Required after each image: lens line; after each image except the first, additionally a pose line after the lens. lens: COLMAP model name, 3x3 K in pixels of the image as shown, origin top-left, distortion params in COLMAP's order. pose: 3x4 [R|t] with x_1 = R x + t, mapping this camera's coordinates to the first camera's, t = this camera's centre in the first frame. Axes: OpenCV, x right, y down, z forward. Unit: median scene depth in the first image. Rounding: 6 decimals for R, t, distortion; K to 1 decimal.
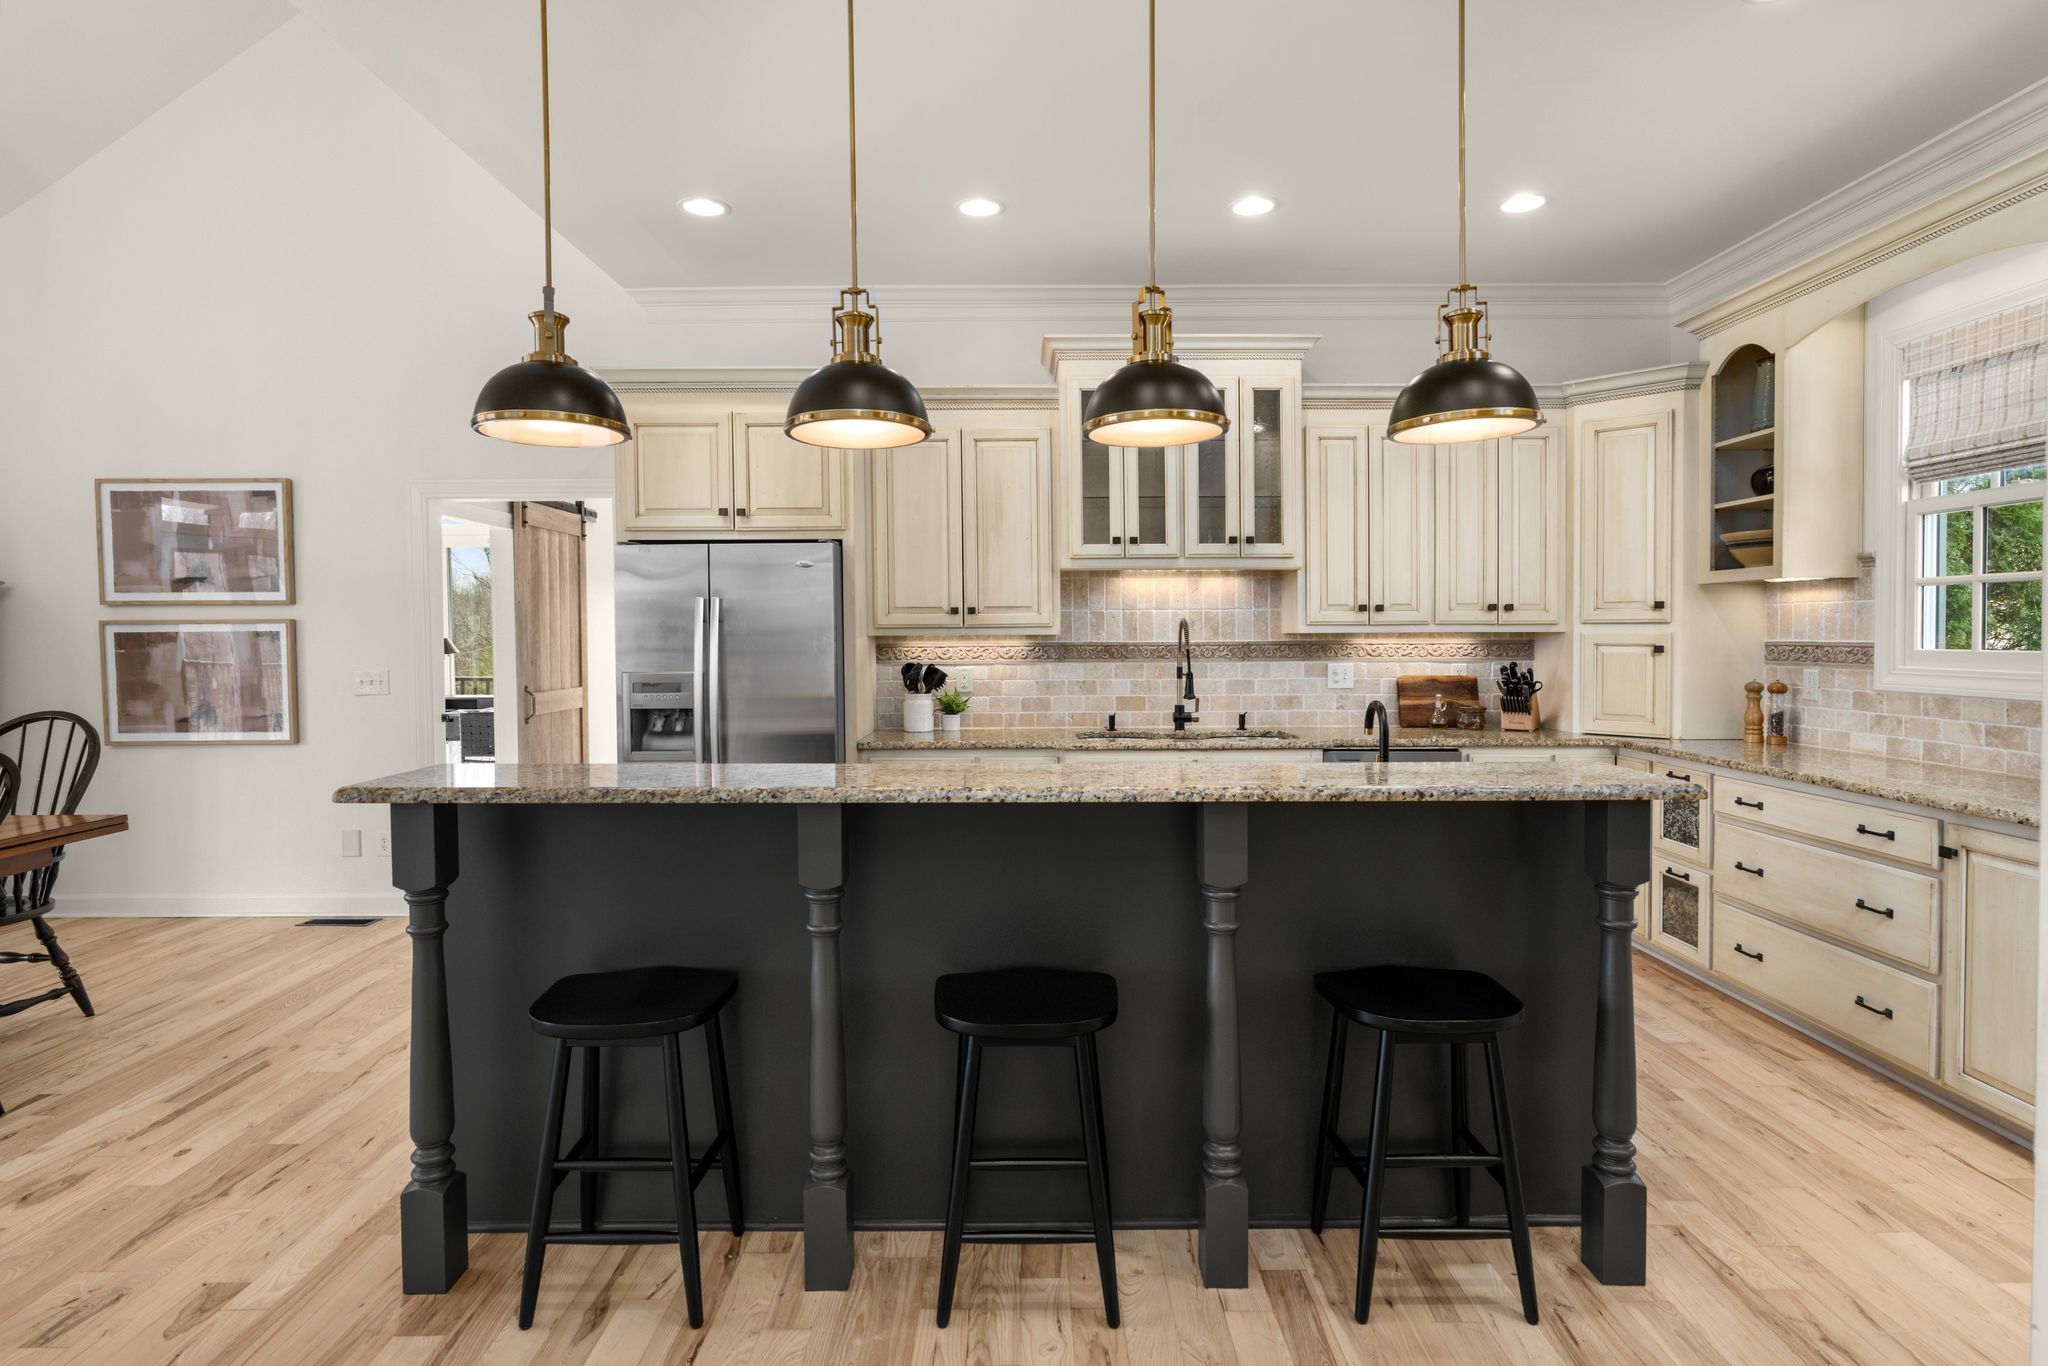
lens RADIAL K [[1035.5, 0, 1036.6], [0, 1035.5, 655.3], [0, 0, 1]] dist [-0.003023, 0.000956]
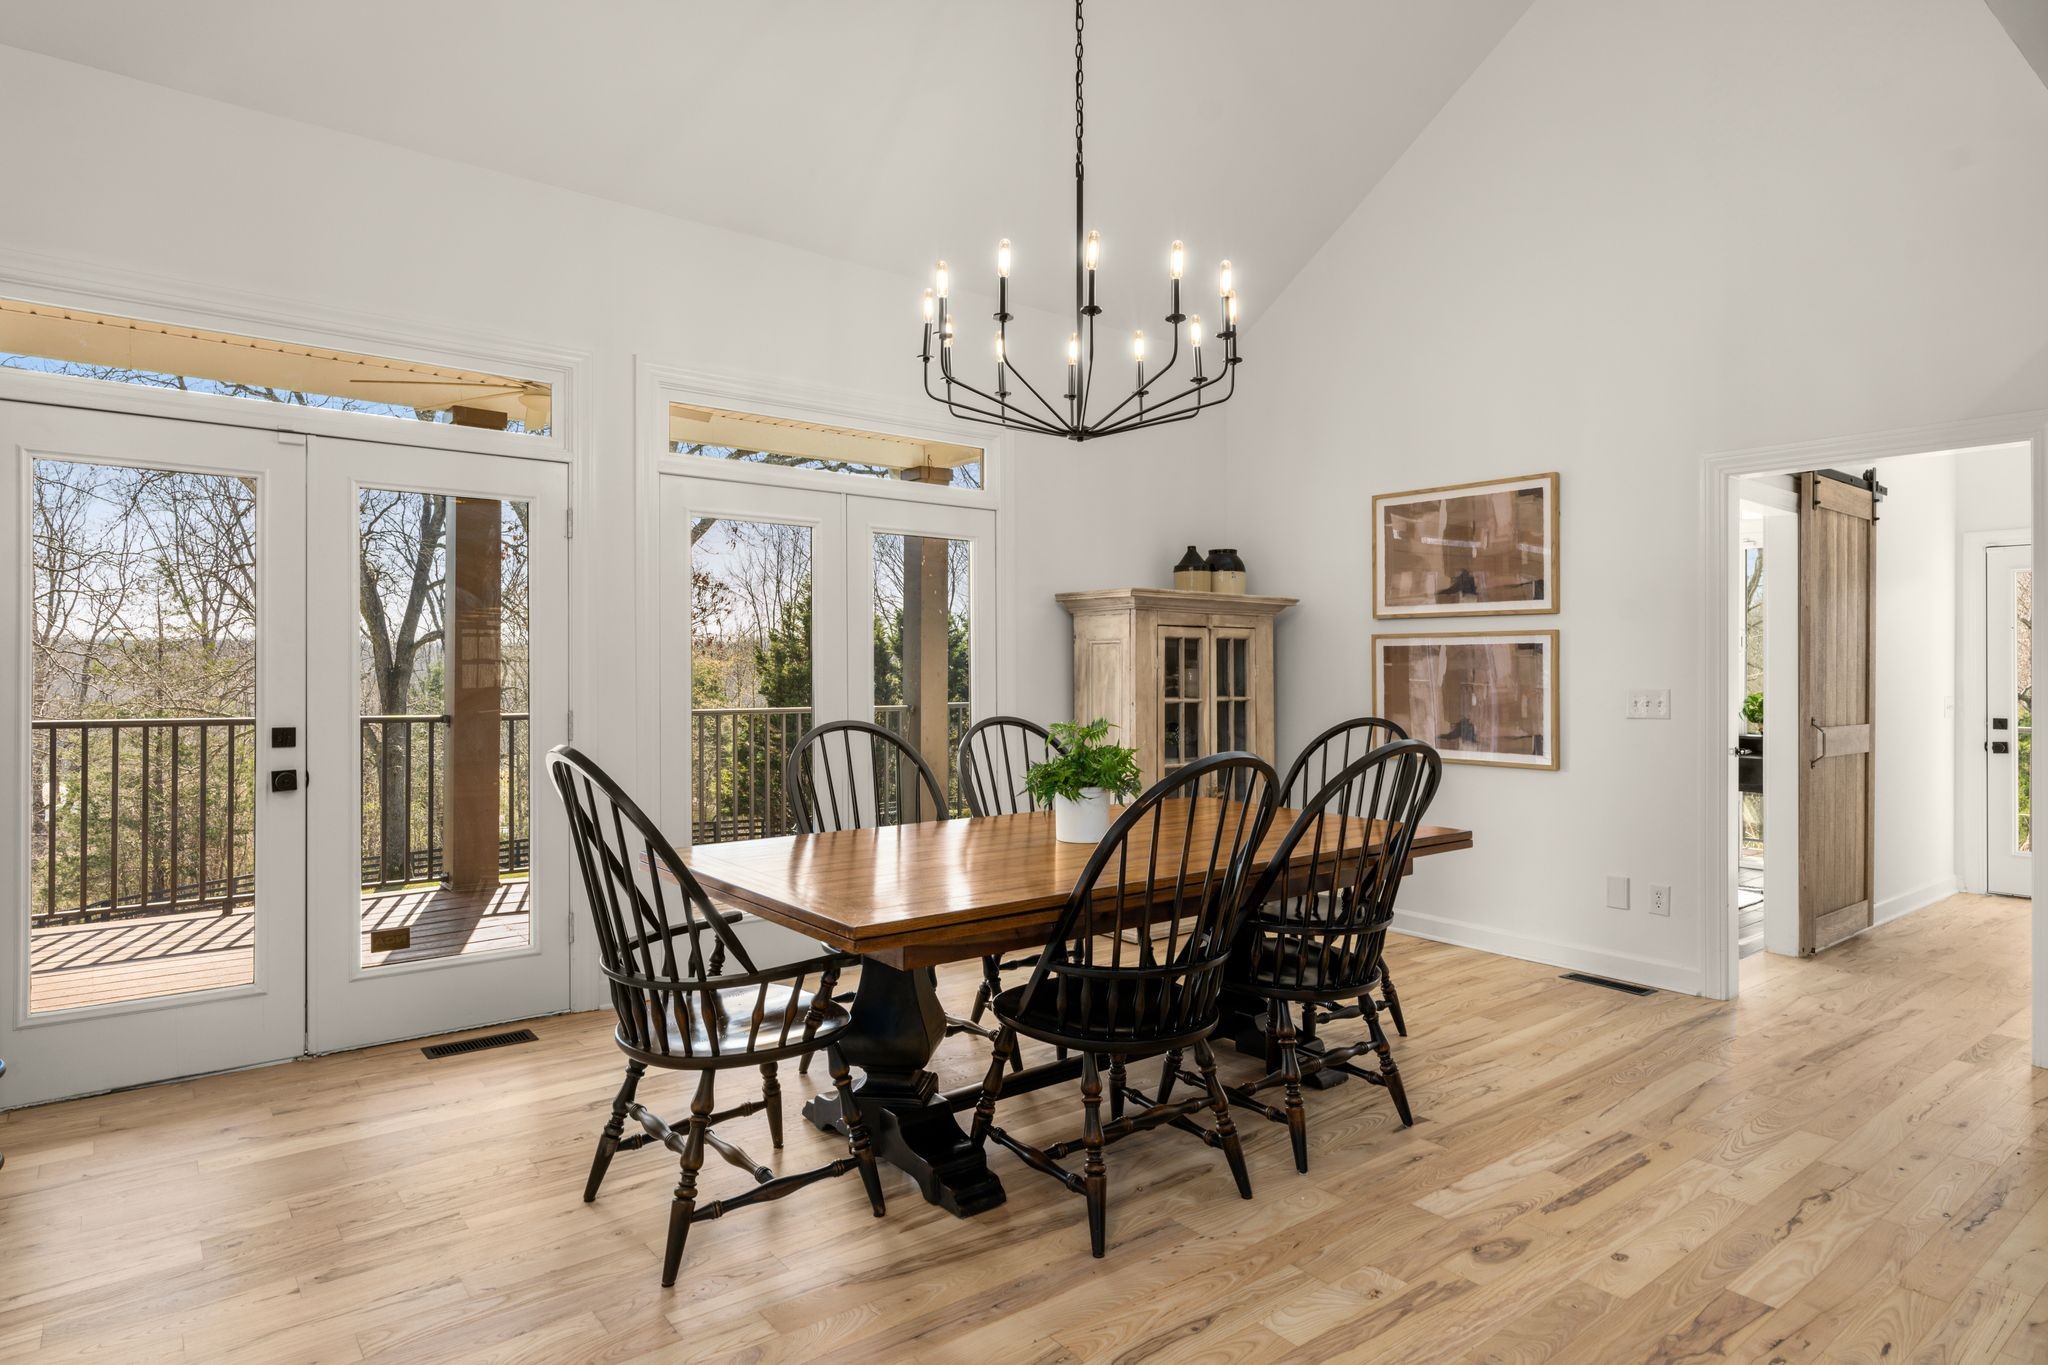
lens RADIAL K [[1145.8, 0, 1023.3], [0, 1145.8, 674.2], [0, 0, 1]] dist [0.002849, 0.001893]
pose [[0.621326, 0.013490, -0.783436, -0.233445], [-0.026500, 0.999642, -0.003803, 0.019237], [0.783104, 0.023124, 0.621461, 0.028670]]
